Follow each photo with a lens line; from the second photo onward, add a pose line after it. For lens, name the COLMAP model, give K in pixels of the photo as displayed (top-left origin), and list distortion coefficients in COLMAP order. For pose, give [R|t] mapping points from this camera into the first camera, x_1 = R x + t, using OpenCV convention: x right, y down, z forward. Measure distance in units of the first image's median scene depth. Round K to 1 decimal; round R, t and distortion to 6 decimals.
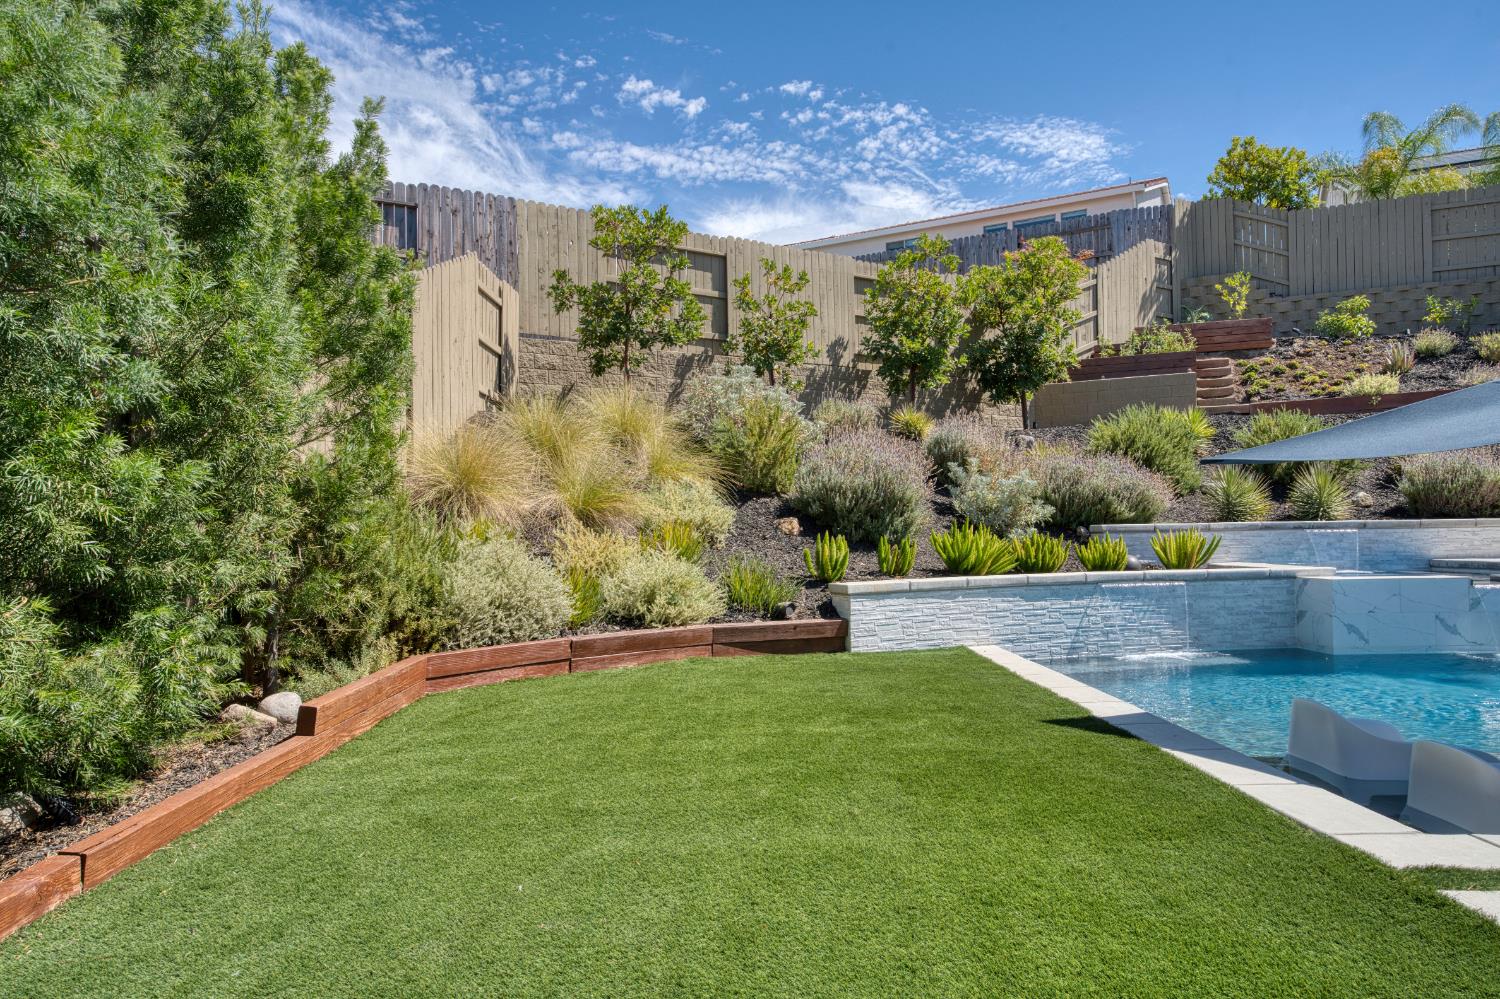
lens RADIAL K [[994.6, 0, 750.0], [0, 994.6, 499.5], [0, 0, 1]] dist [-0.006929, 0.037177]
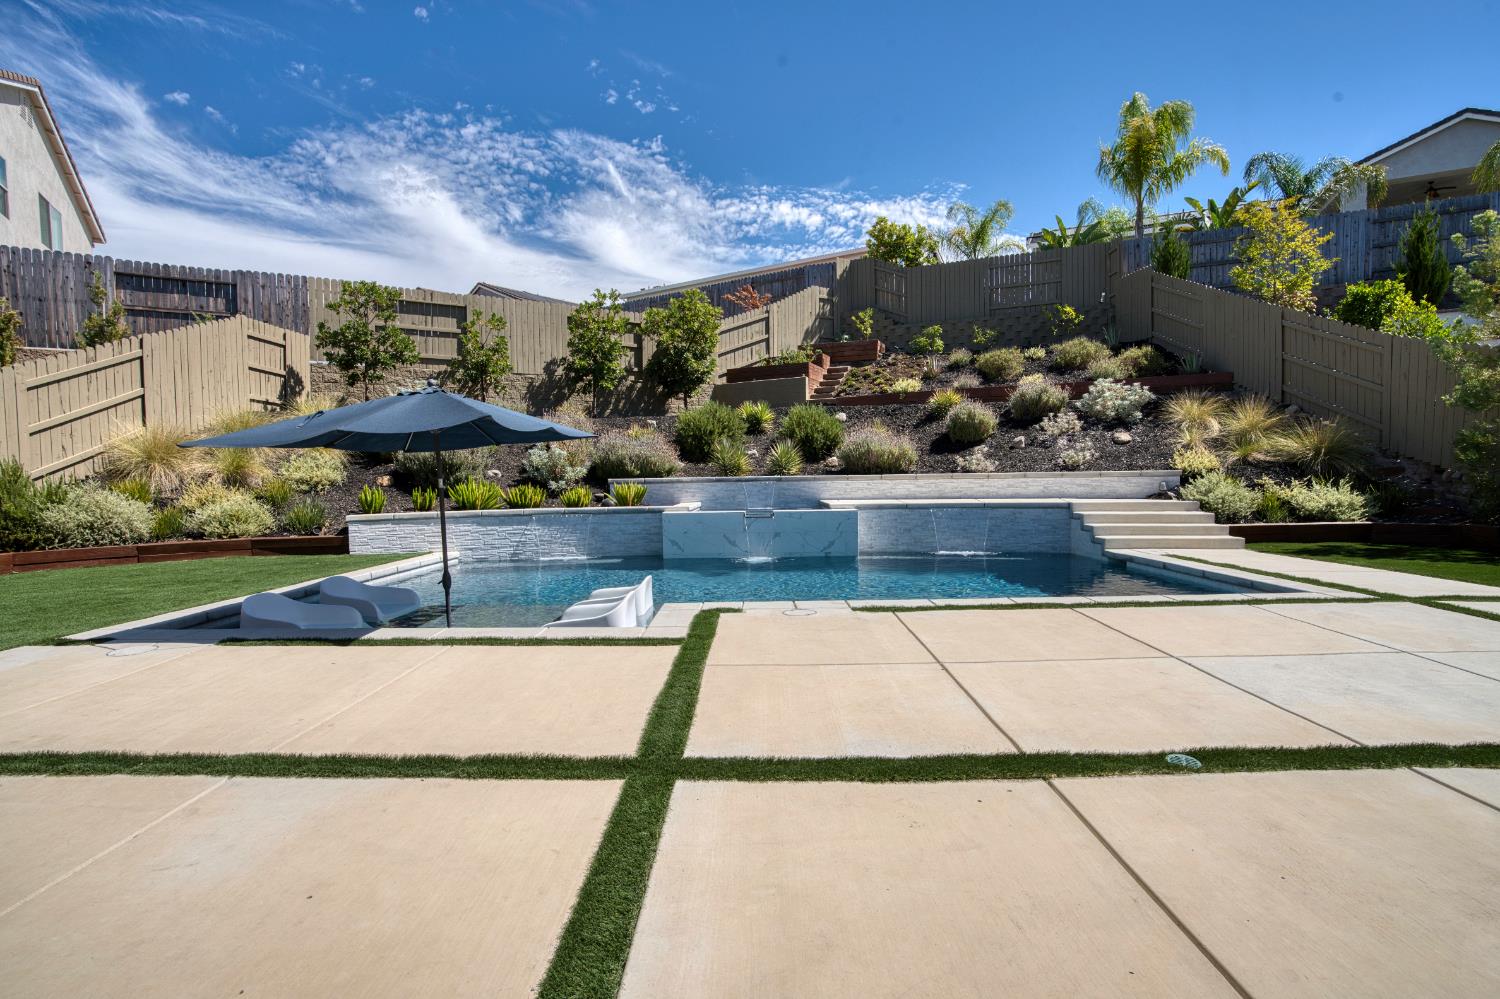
lens RADIAL K [[690.2, 0, 740.7], [0, 690.2, 514.1], [0, 0, 1]] dist [-0.073890, 0.028346]
pose [[0.999480, 0.002210, -0.032155, 0.507325], [0.000508, 0.996442, 0.084275, -0.009759], [0.032227, -0.084248, 0.995924, -0.089761]]
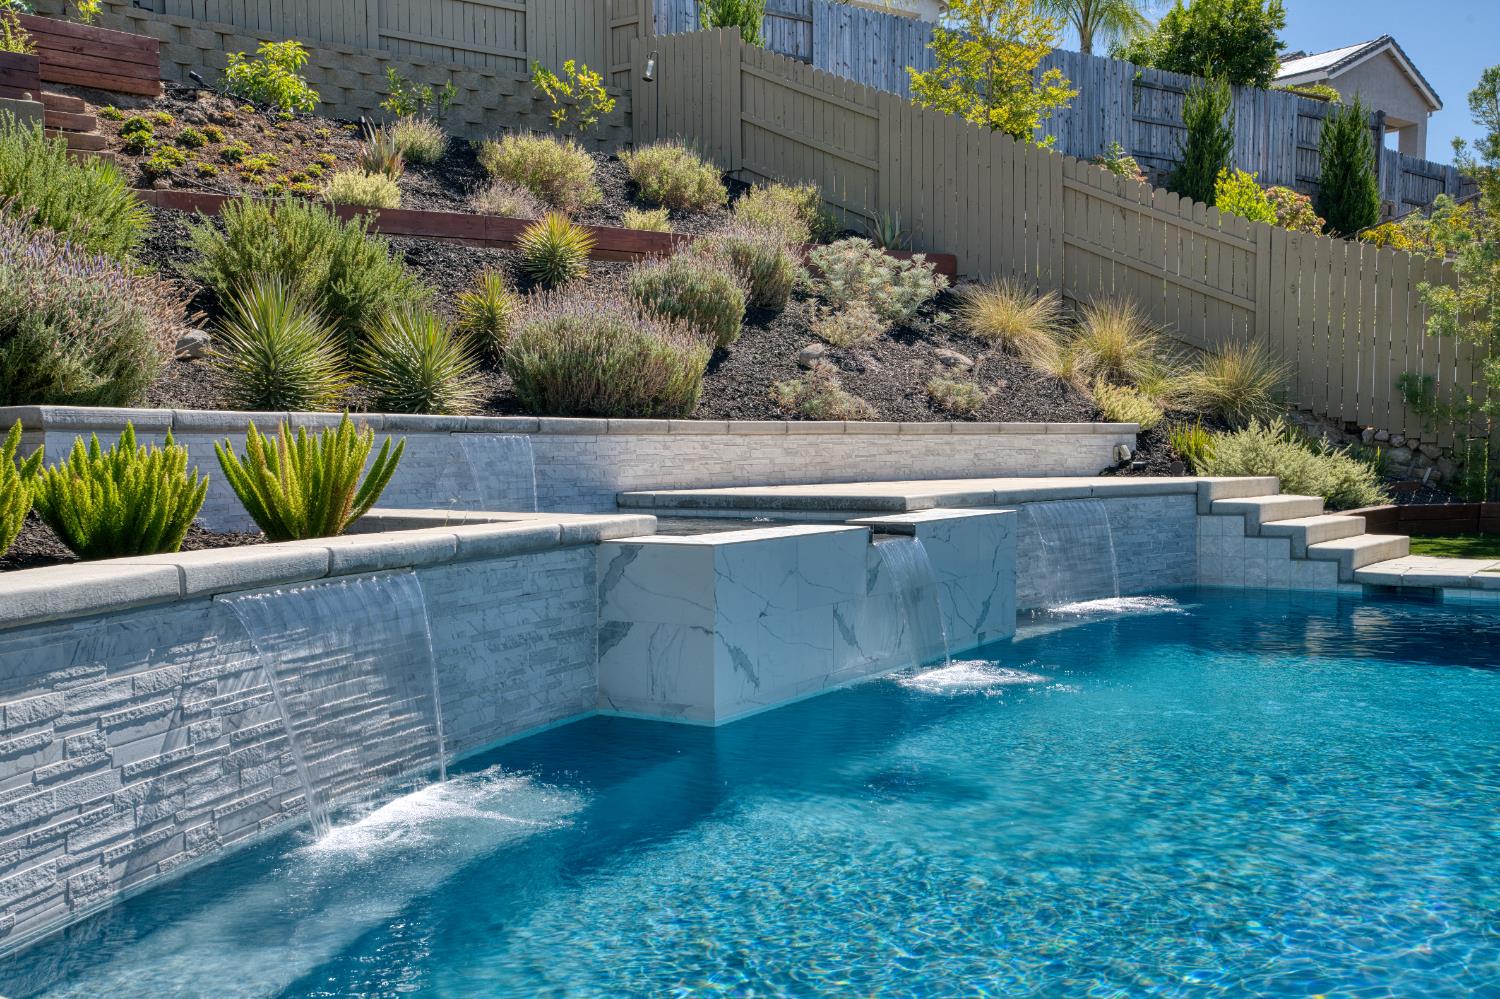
lens RADIAL K [[1433.2, 0, 738.5], [0, 1433.2, 507.5], [0, 0, 1]] dist [0.044095, 0.091115]
pose [[0.547881, -0.024299, 0.836203, 0.063054], [-0.030197, 0.998352, 0.048796, 0.024178], [-0.836011, -0.051985, 0.546244, 0.452829]]
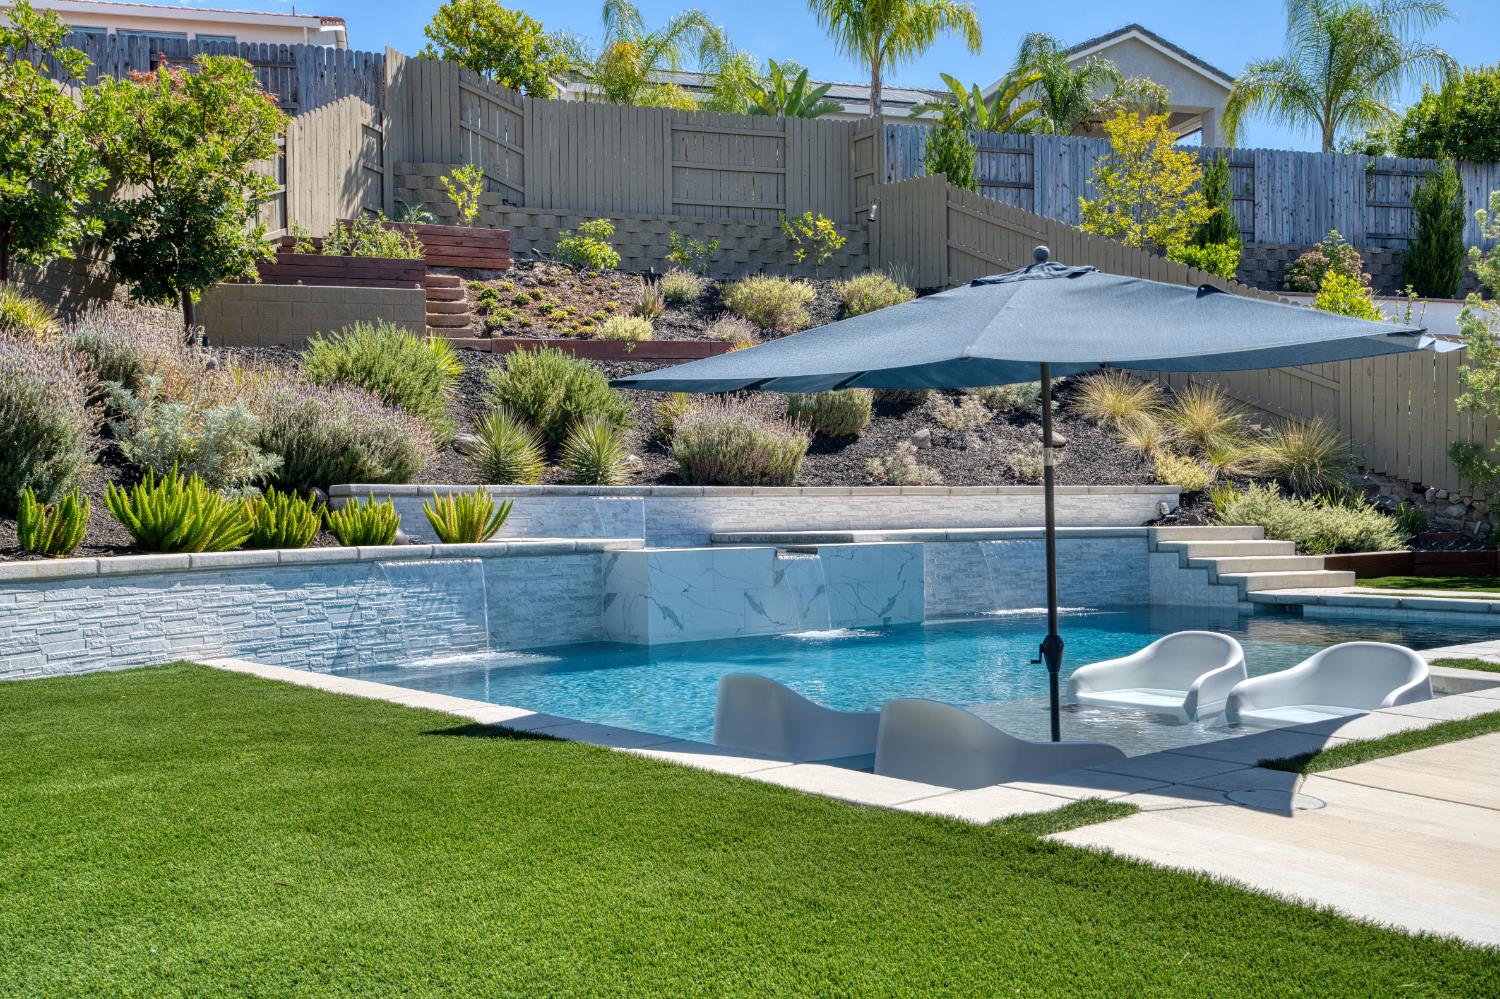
lens RADIAL K [[1433.2, 0, 738.5], [0, 1433.2, 507.5], [0, 0, 1]] dist [0.044095, 0.091115]
pose [[0.768881, 0.010385, 0.639308, -0.066899], [-0.022839, 0.999676, 0.011230, 0.020340], [-0.638984, -0.023235, 0.768869, 0.045461]]
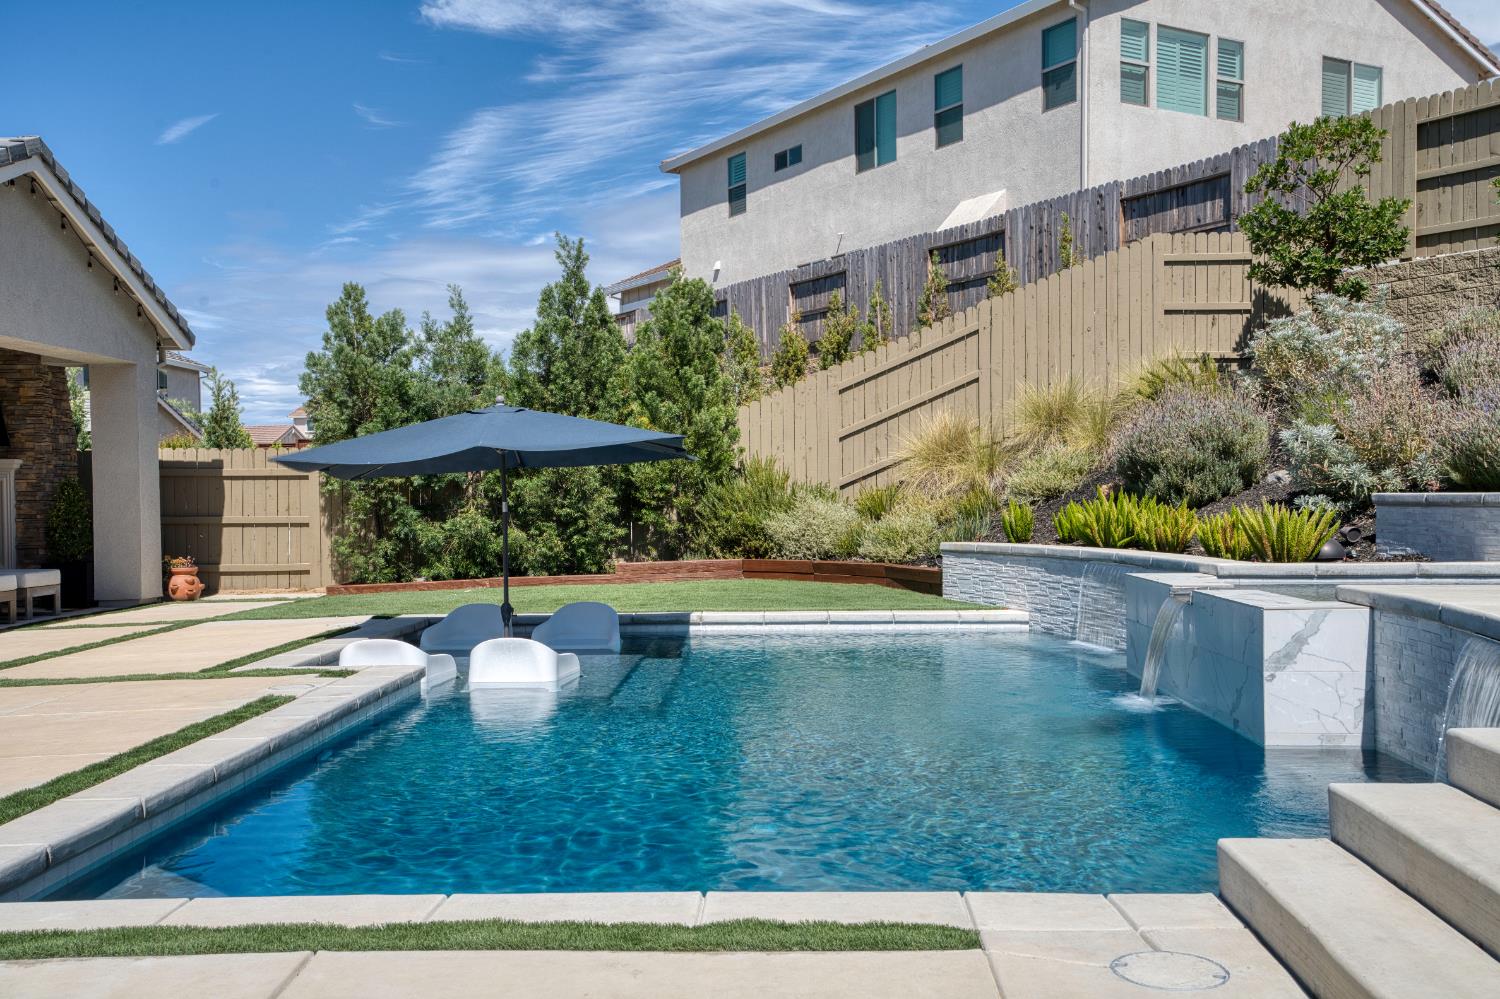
lens RADIAL K [[1433.2, 0, 738.5], [0, 1433.2, 507.5], [0, 0, 1]] dist [0.044095, 0.091115]
pose [[-0.036216, 0.027852, -0.998956, 1.145807], [0.044931, 0.998646, 0.026215, -0.008629], [0.998333, -0.043935, -0.037418, 0.505979]]
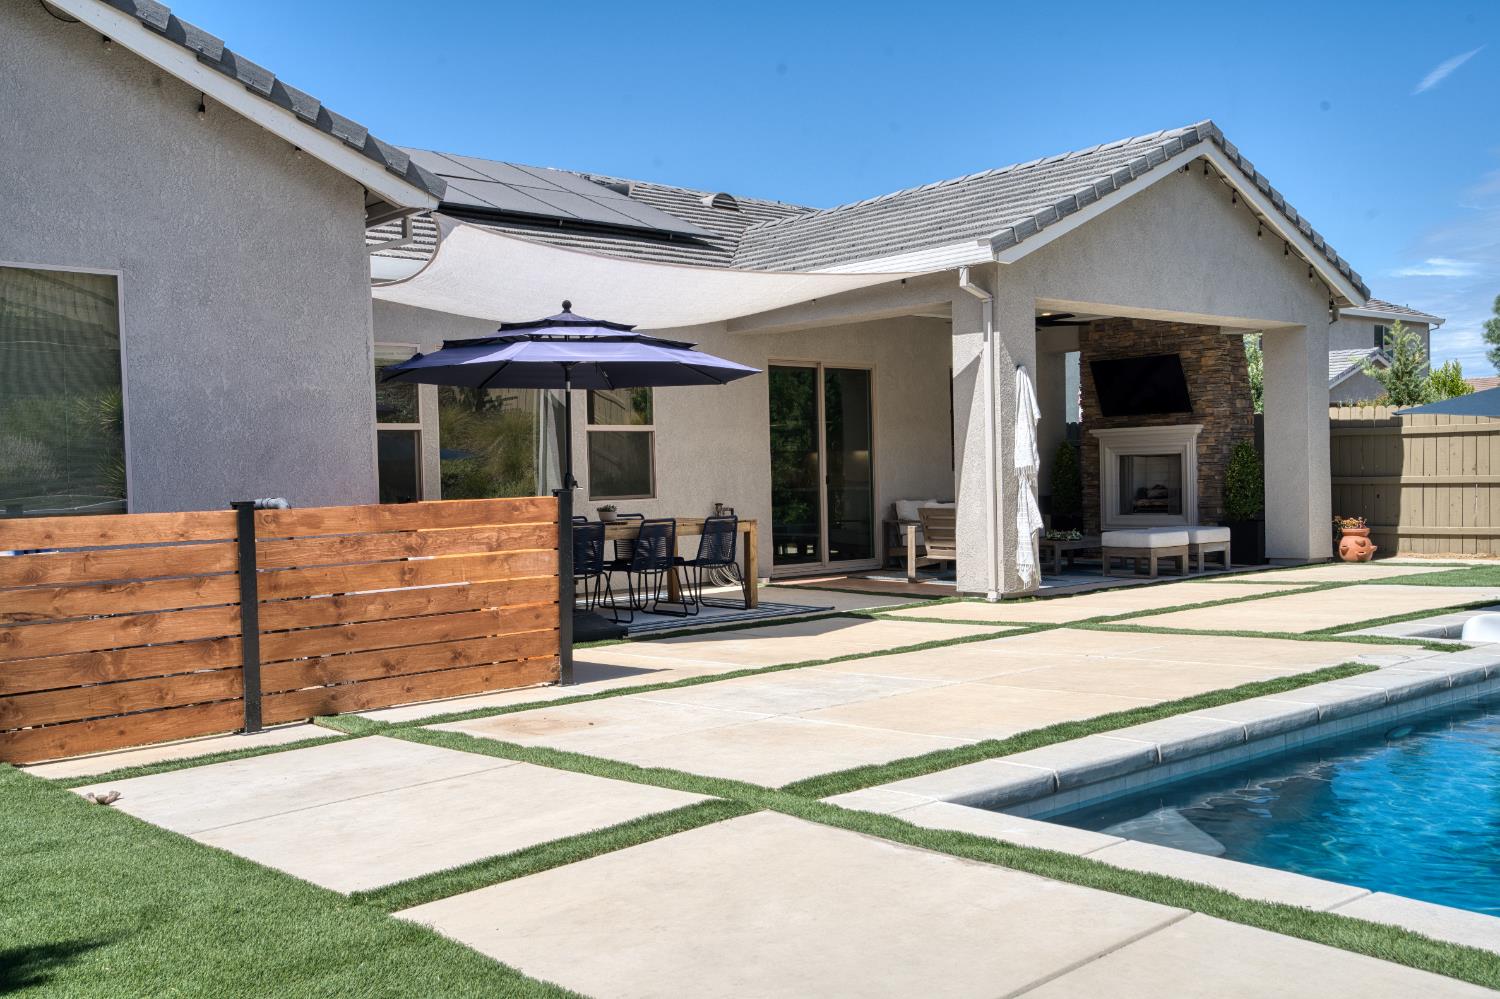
lens RADIAL K [[1433.2, 0, 738.5], [0, 1433.2, 507.5], [0, 0, 1]] dist [0.044095, 0.091115]
pose [[-0.749435, 0.050596, -0.660141, 1.122434], [0.058852, 0.998220, 0.009695, -0.006134], [0.659457, -0.031585, -0.751079, 0.561323]]
